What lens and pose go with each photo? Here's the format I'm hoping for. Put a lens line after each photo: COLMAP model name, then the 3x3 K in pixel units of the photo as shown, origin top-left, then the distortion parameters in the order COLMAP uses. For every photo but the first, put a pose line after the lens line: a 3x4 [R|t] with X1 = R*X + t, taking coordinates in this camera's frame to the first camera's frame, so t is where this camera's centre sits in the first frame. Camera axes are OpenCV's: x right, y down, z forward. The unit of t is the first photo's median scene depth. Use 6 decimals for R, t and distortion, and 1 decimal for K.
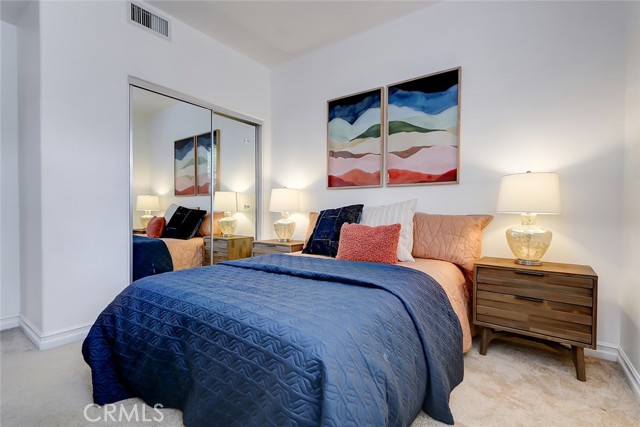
lens RADIAL K [[294.6, 0, 321.1], [0, 294.6, 215.4], [0, 0, 1]] dist [0.010725, -0.004323]
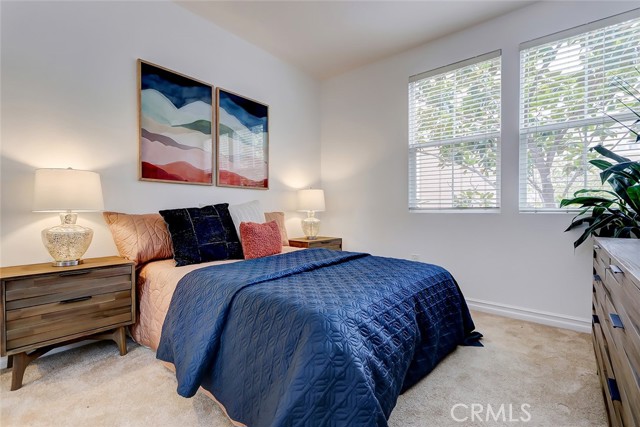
lens RADIAL K [[294.6, 0, 320.8], [0, 294.6, 210.3], [0, 0, 1]] dist [0.010725, -0.004323]
pose [[0.077732, -0.007508, 0.996946, -0.741964], [0.013271, 0.999891, 0.006496, -0.014372], [-0.996886, 0.012726, 0.077824, 0.545182]]
